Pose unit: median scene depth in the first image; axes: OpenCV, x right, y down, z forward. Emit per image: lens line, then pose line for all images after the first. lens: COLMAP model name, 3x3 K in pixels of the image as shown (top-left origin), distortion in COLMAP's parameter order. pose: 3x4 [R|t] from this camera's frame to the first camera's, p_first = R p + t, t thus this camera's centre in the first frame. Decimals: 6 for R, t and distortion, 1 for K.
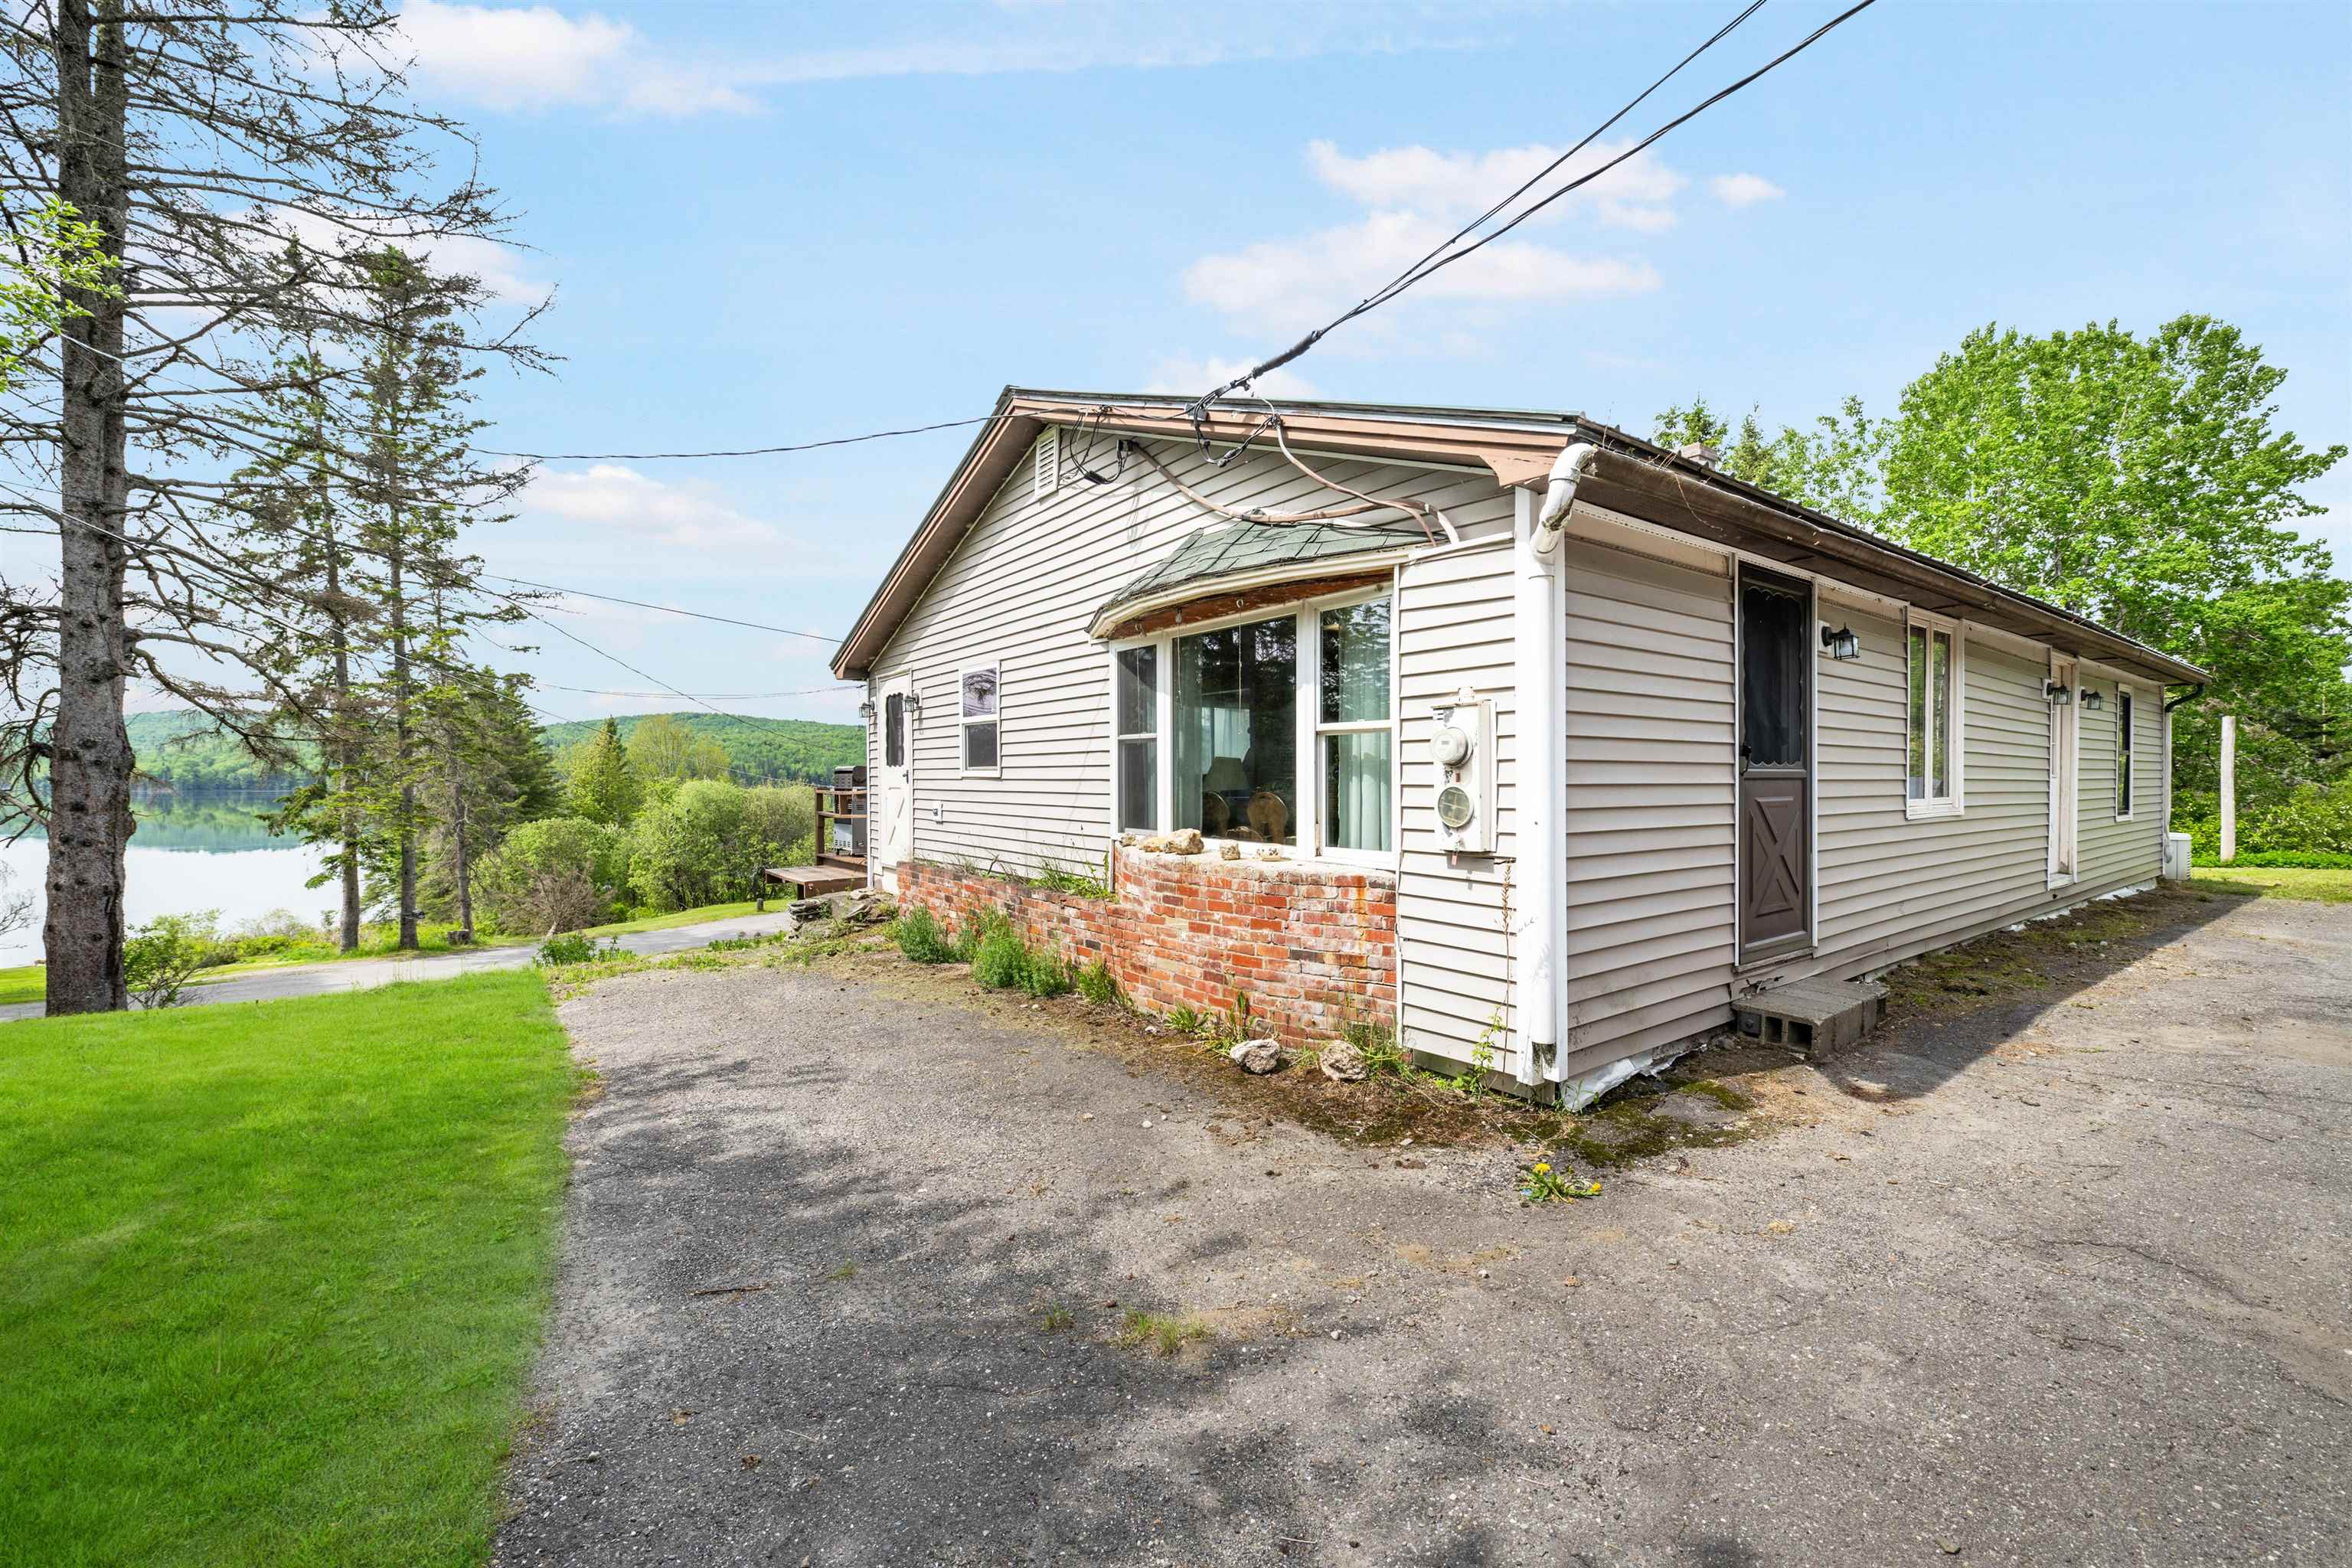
lens RADIAL K [[941.0, 0, 1171.6], [0, 941.0, 783.2], [0, 0, 1]] dist [-0.007003, -0.000884]
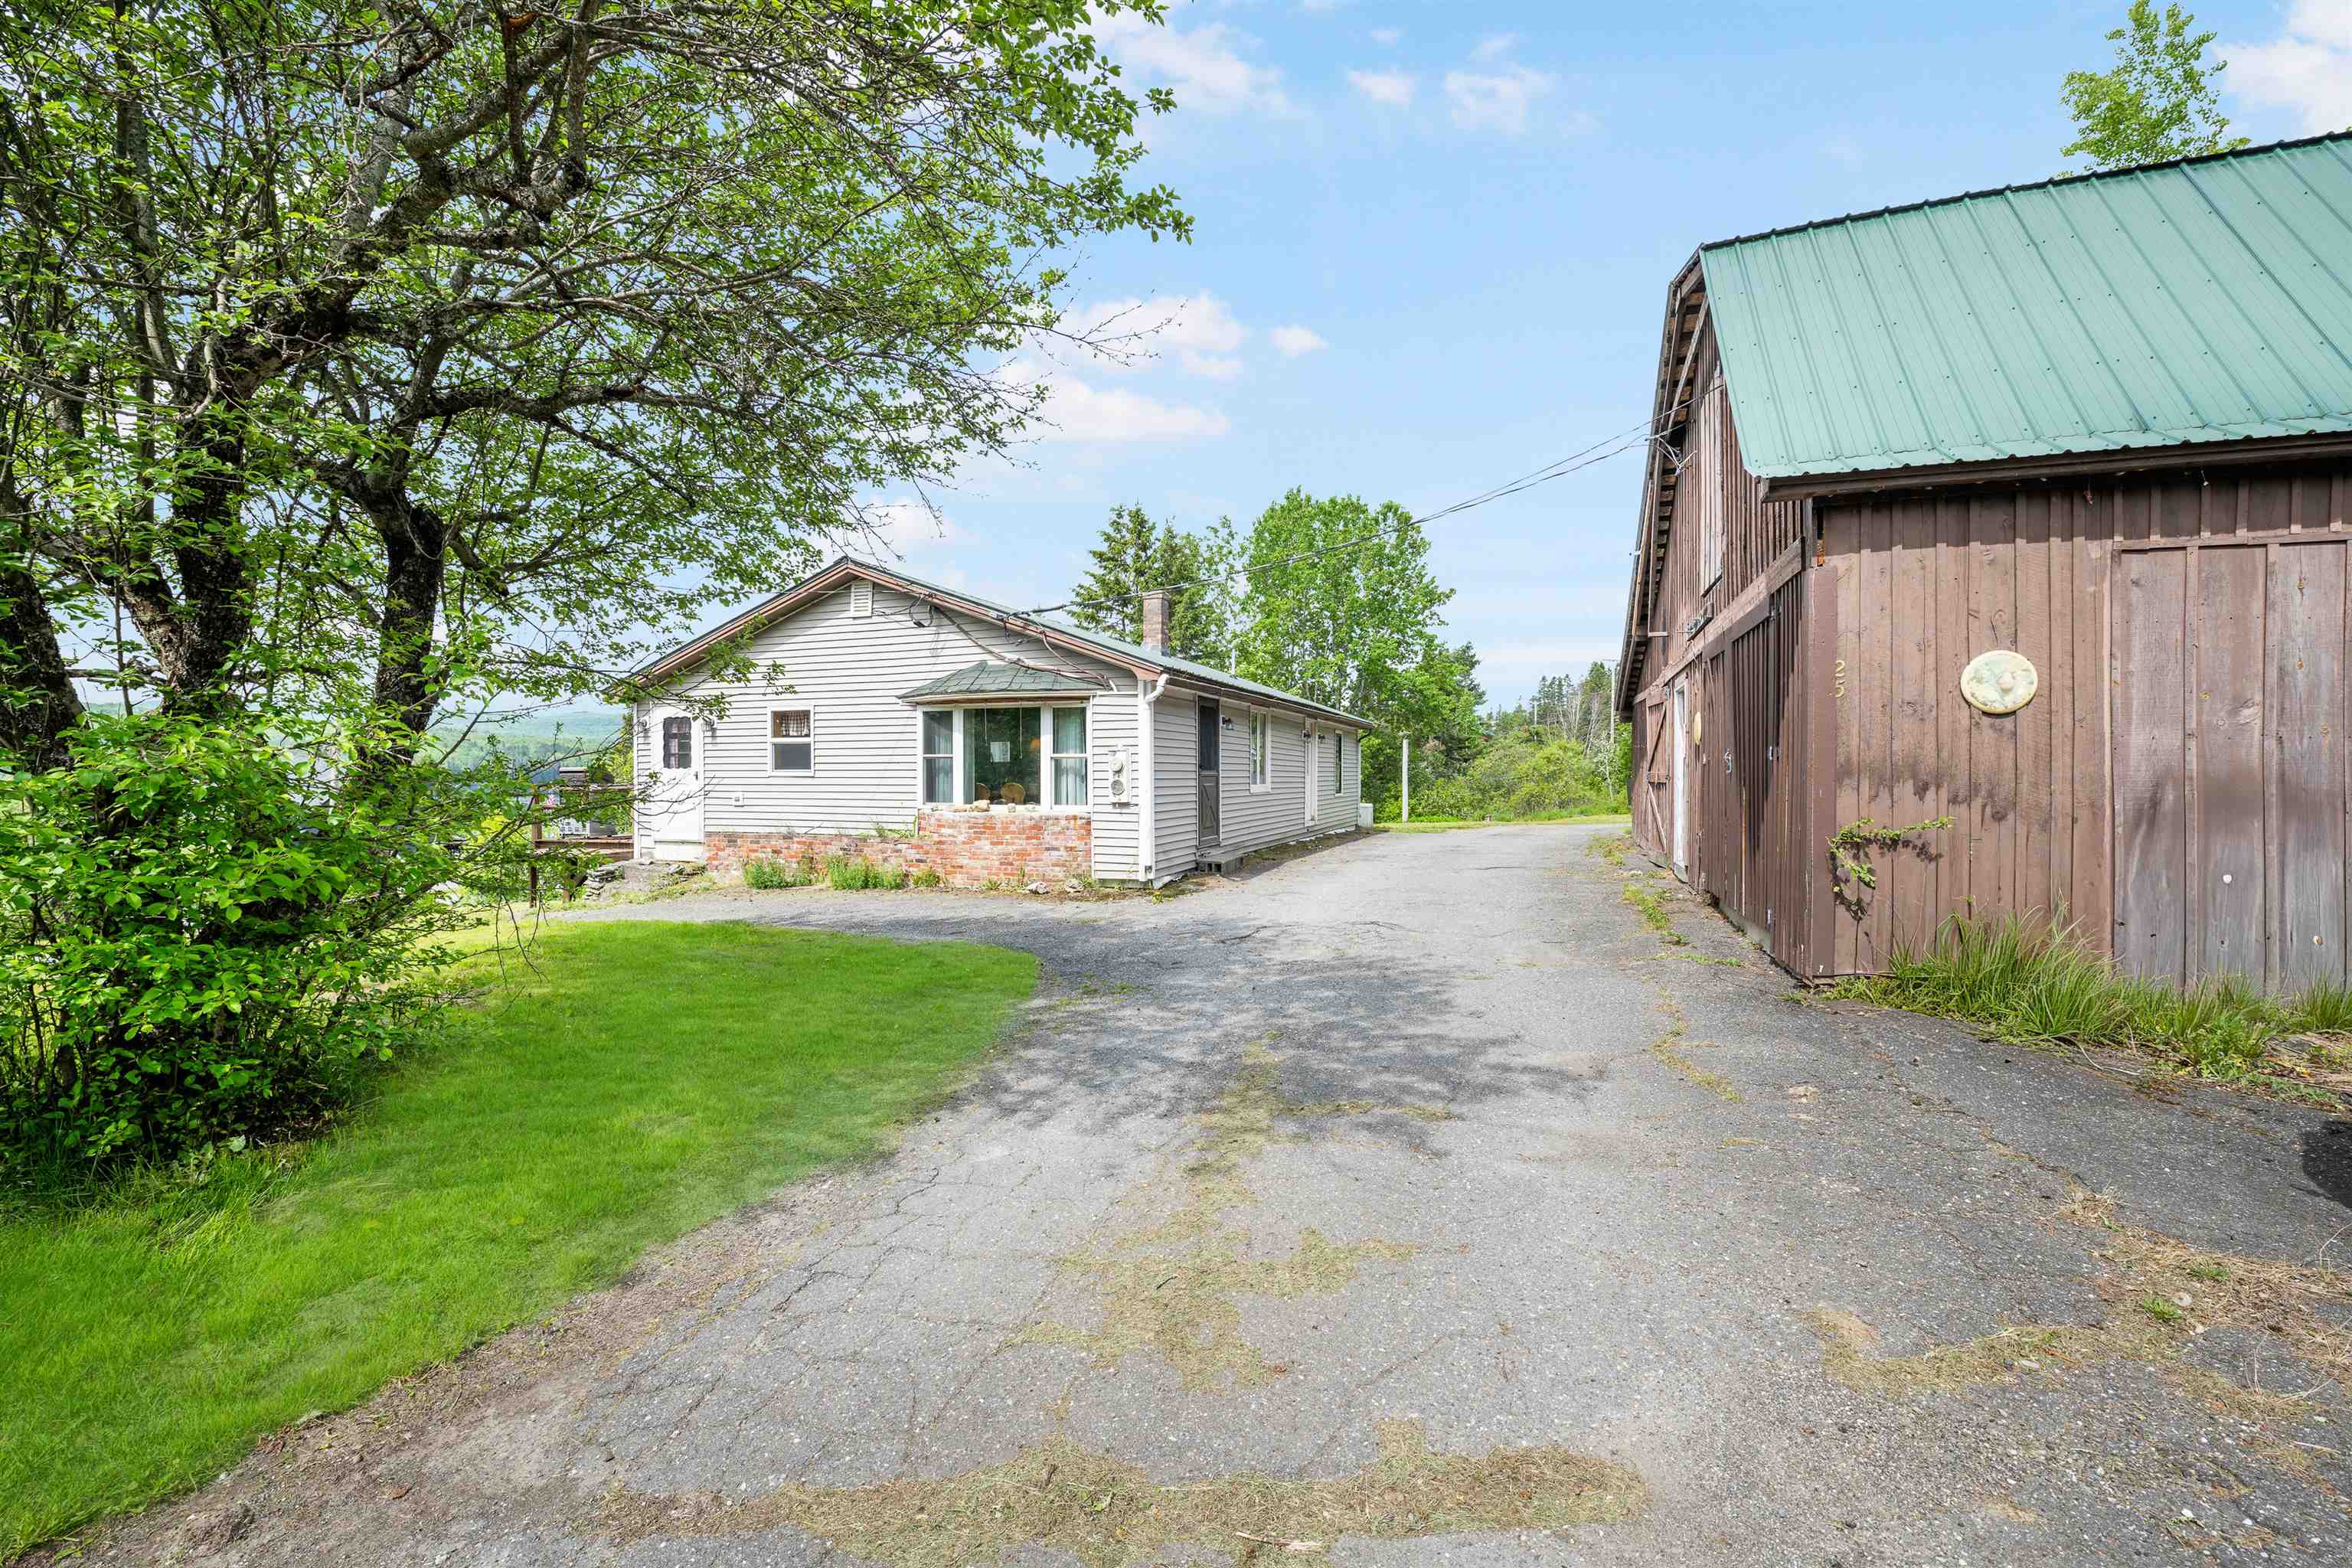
lens RADIAL K [[950.0, 0, 1173.0], [0, 950.0, 780.0], [0, 0, 1]] dist [-0.009842, -0.000774]
pose [[0.841416, -0.003991, 0.540373, -0.709152], [0.004189, 0.999991, 0.000864, 0.002099], [-0.540372, 0.001537, 0.841425, -0.958534]]
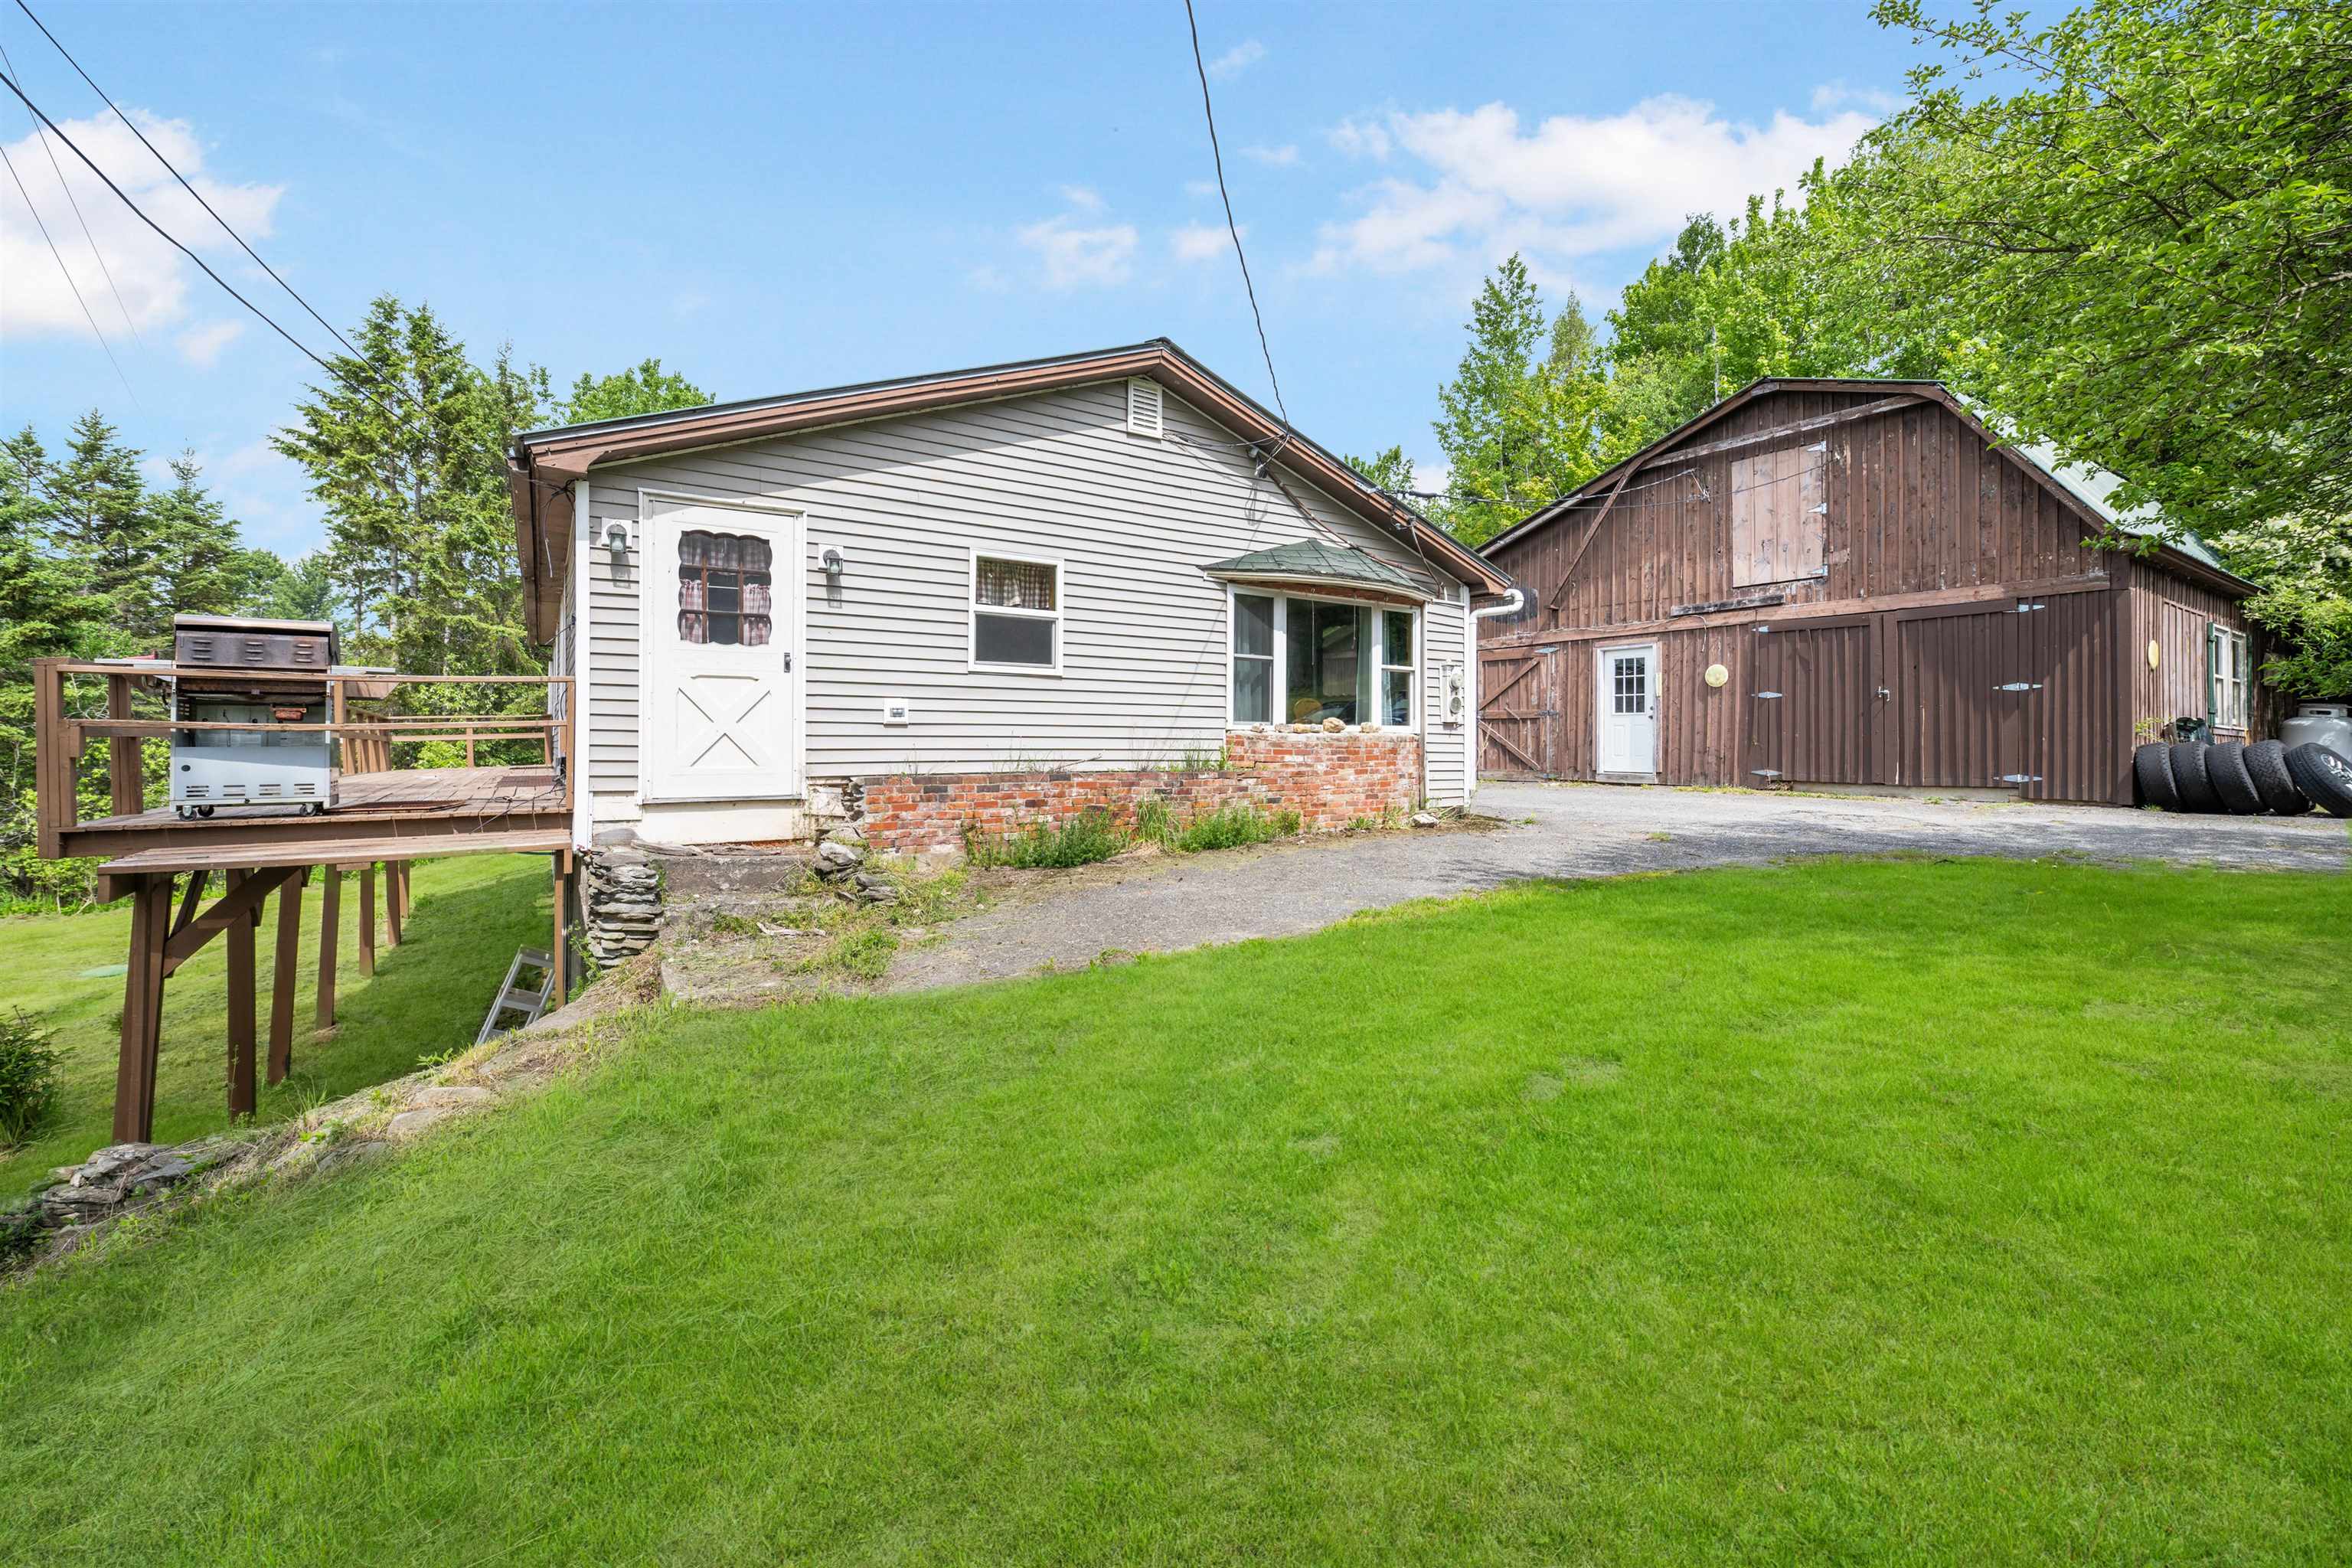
lens RADIAL K [[965.3, 0, 1184.0], [0, 965.3, 736.3], [0, 0, 1]] dist [-0.000519, -0.000140]
pose [[0.045725, 0.009902, 0.998905, -1.536875], [0.003699, 0.999942, -0.010081, 0.087504], [-0.998947, 0.004156, 0.045686, 1.056452]]
